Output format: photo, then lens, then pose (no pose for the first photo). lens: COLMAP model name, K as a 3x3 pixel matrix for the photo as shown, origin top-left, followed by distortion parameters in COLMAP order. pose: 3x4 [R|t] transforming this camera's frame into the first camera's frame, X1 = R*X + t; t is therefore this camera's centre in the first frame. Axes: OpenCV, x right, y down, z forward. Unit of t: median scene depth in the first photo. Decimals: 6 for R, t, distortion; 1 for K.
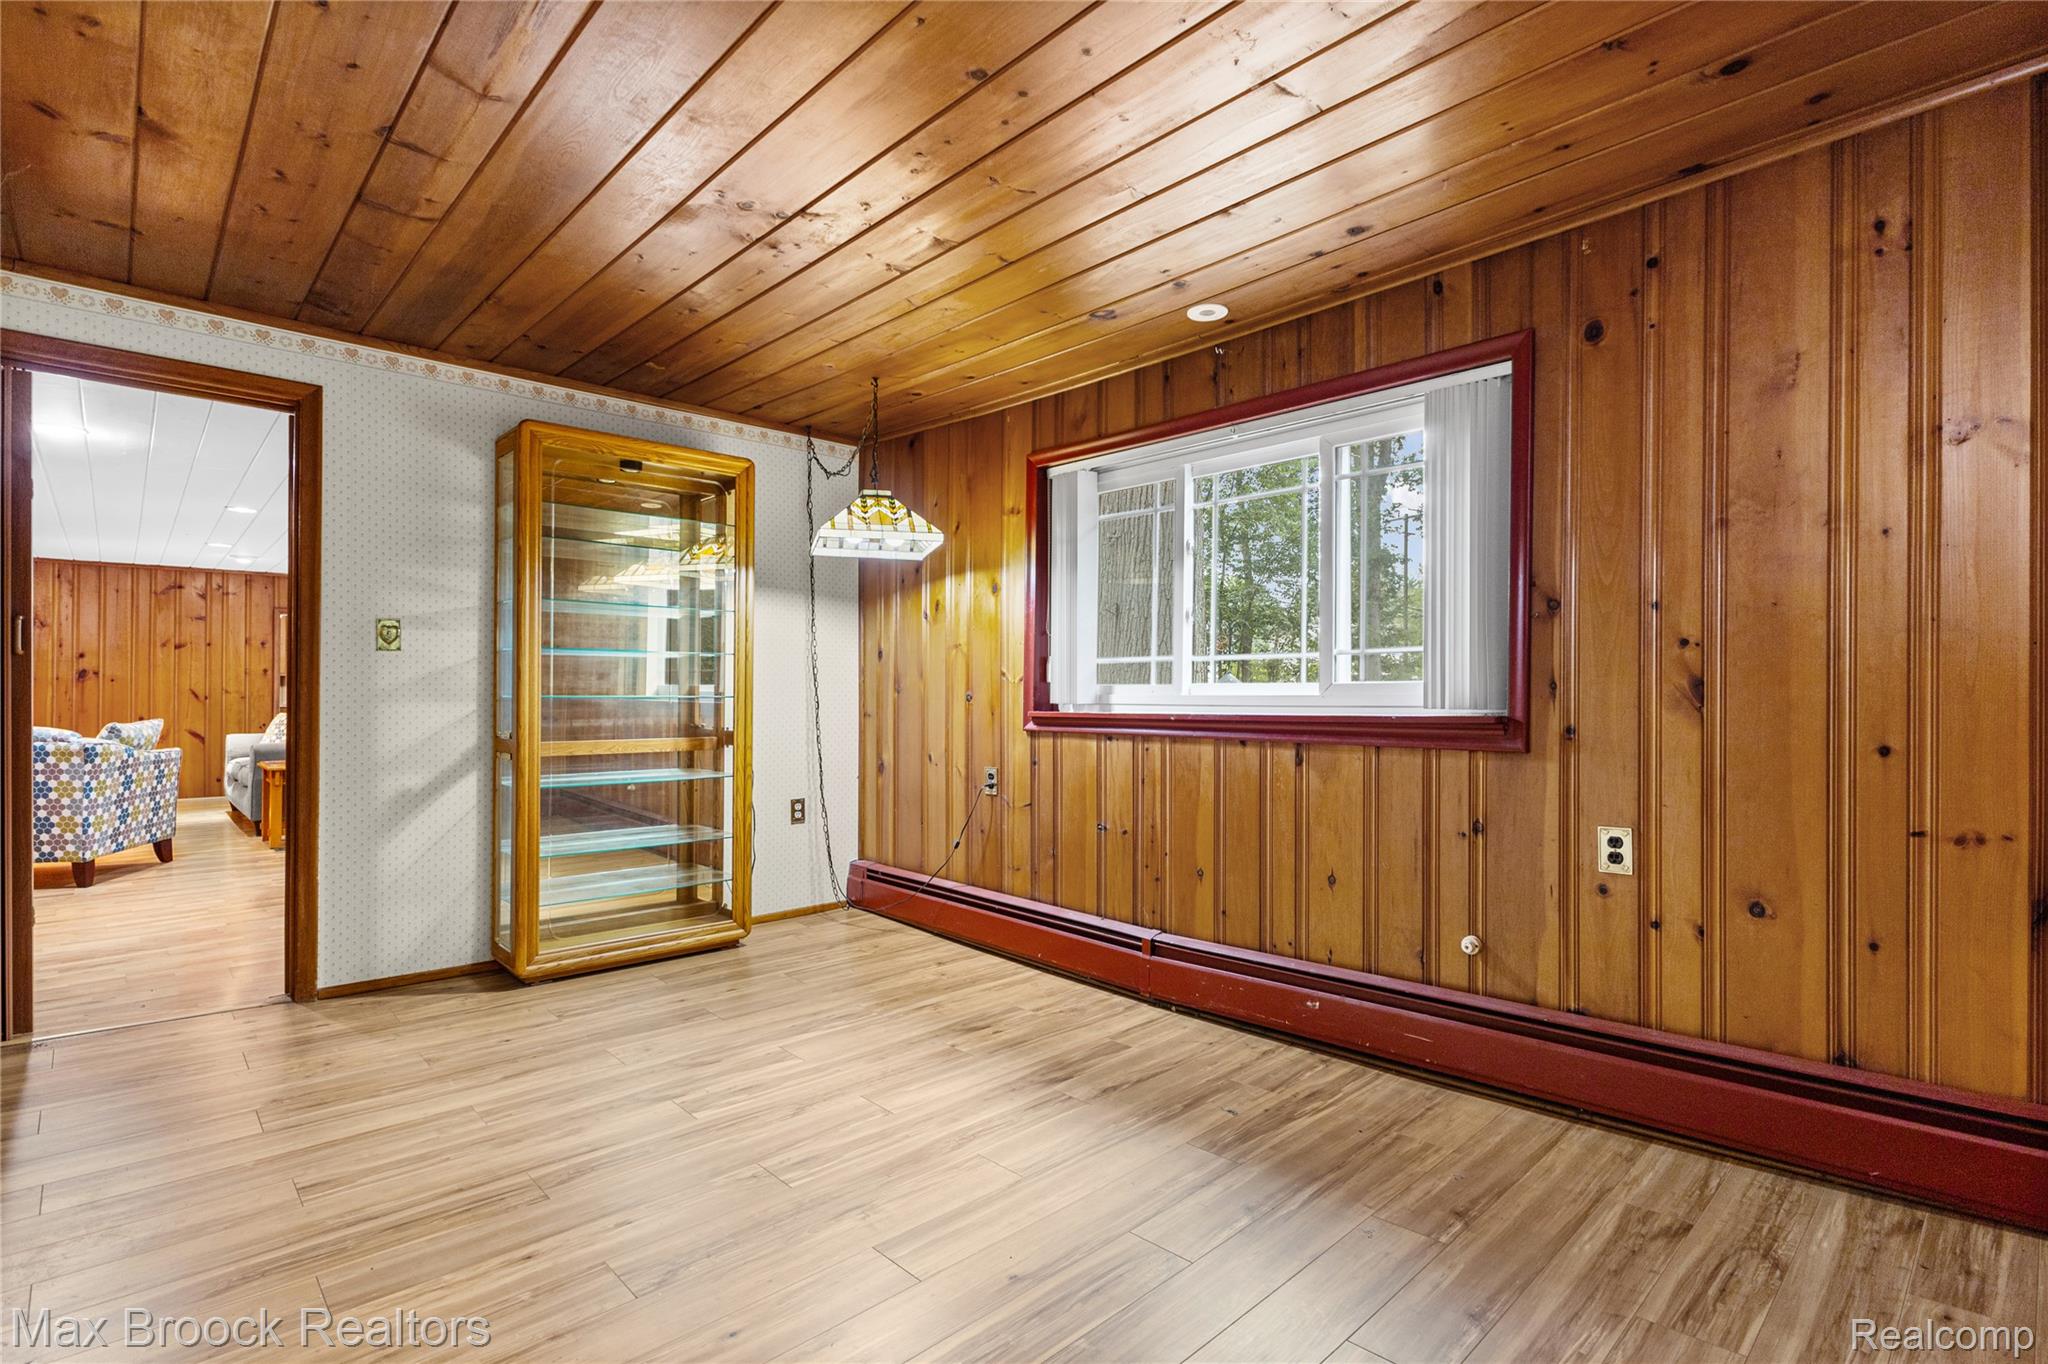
lens RADIAL K [[980.9, 0, 1024.0], [0, 980.9, 682.0], [0, 0, 1]] dist [-0.000913, -0.000308]
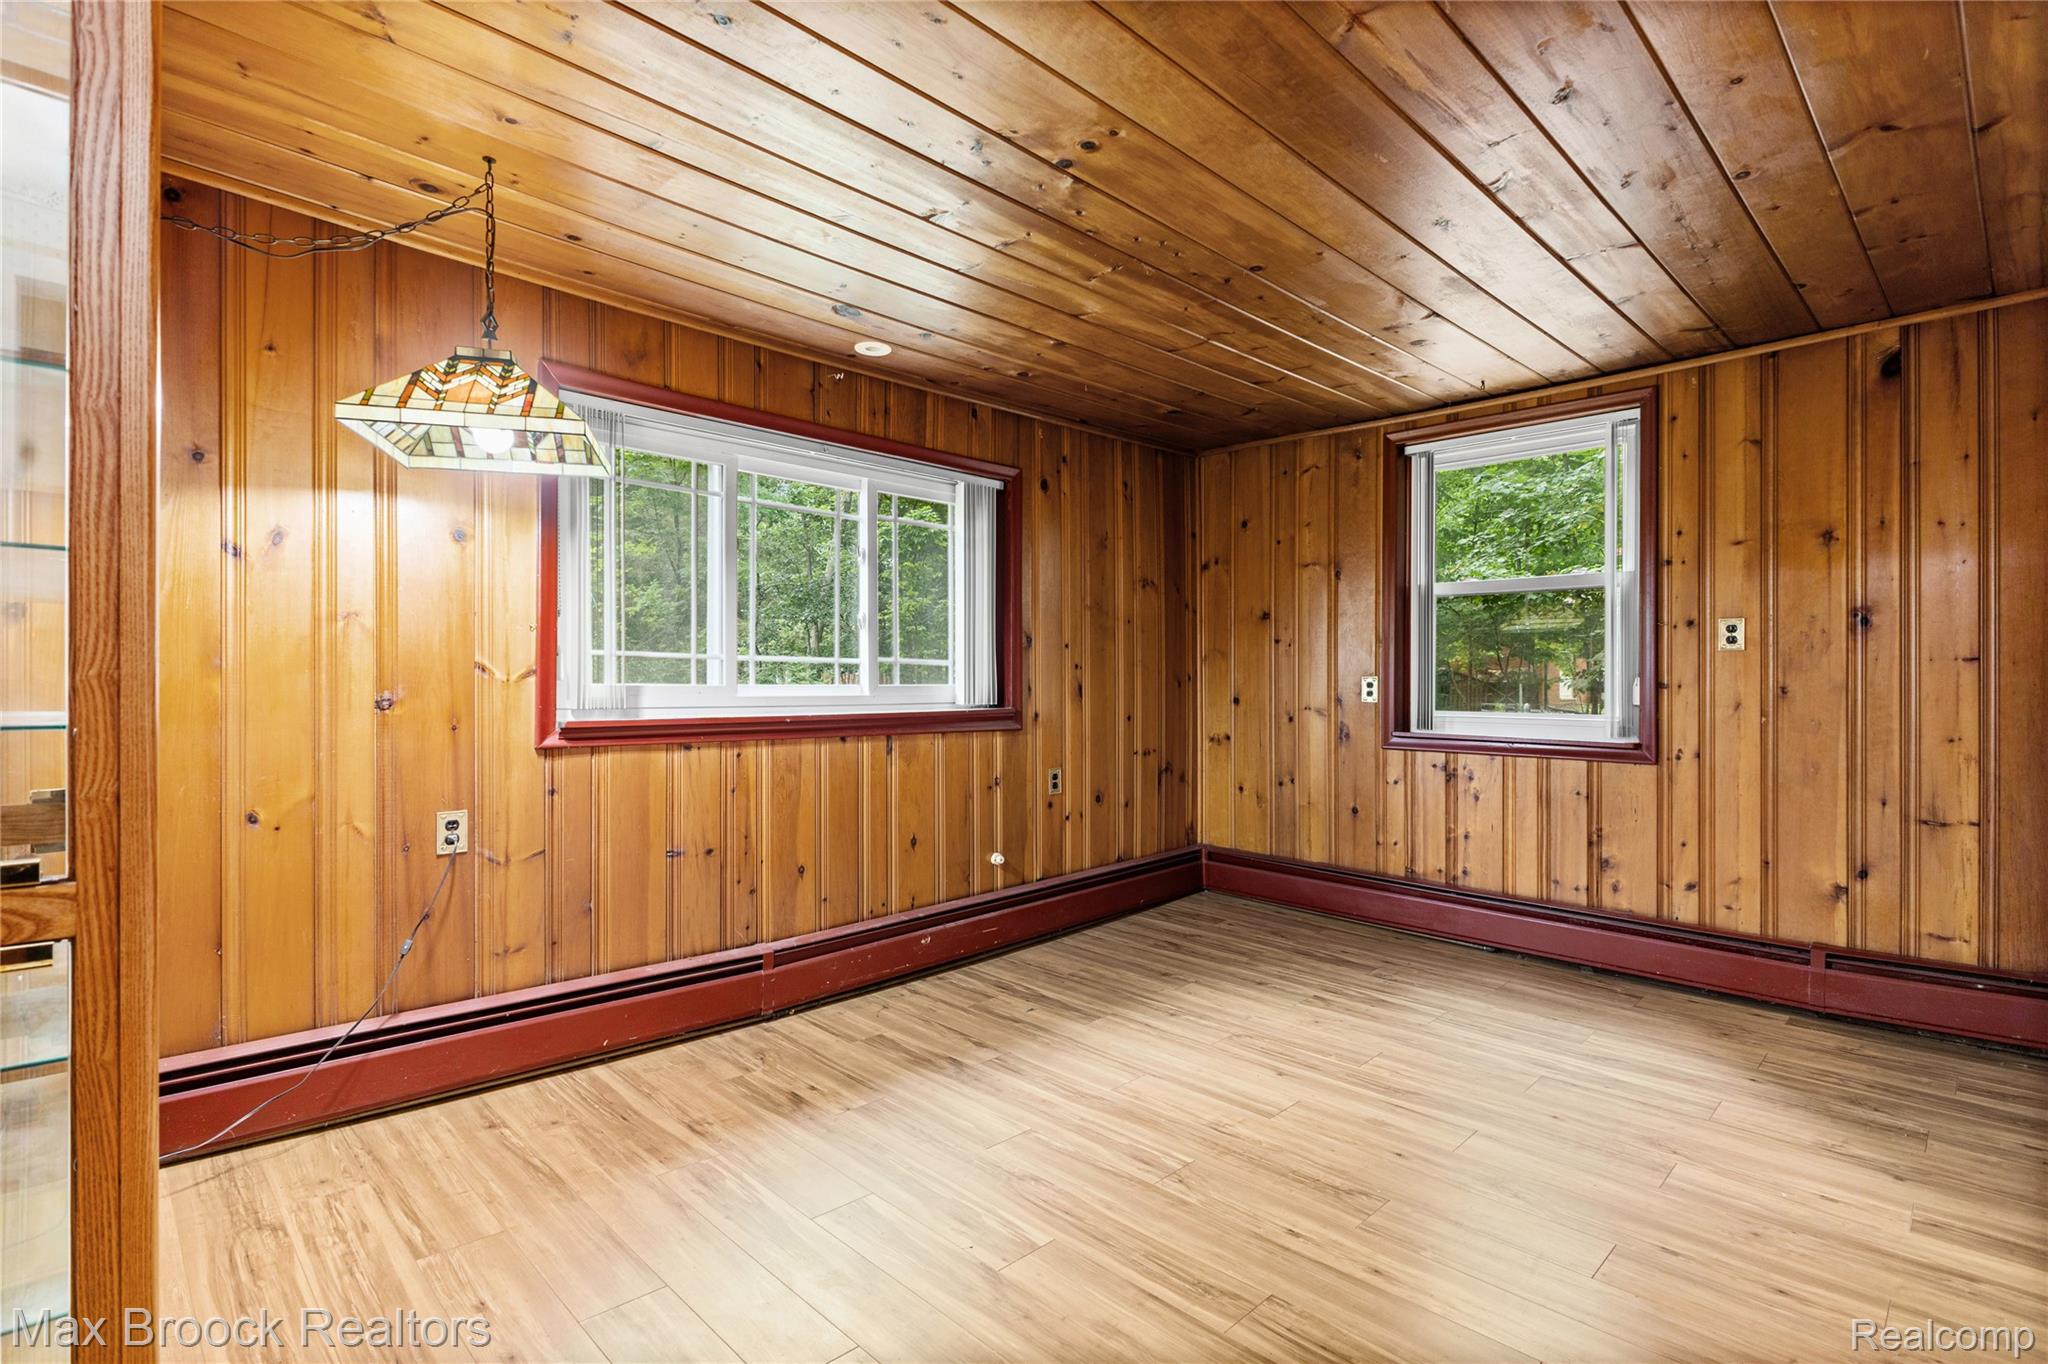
lens RADIAL K [[980.9, 0, 1024.0], [0, 980.9, 682.0], [0, 0, 1]] dist [-0.000913, -0.000308]
pose [[-0.025217, 0.007638, 0.999653, -0.909721], [-0.009722, 0.999922, -0.007885, 0.005087], [-0.999635, -0.009918, -0.025141, 0.852284]]
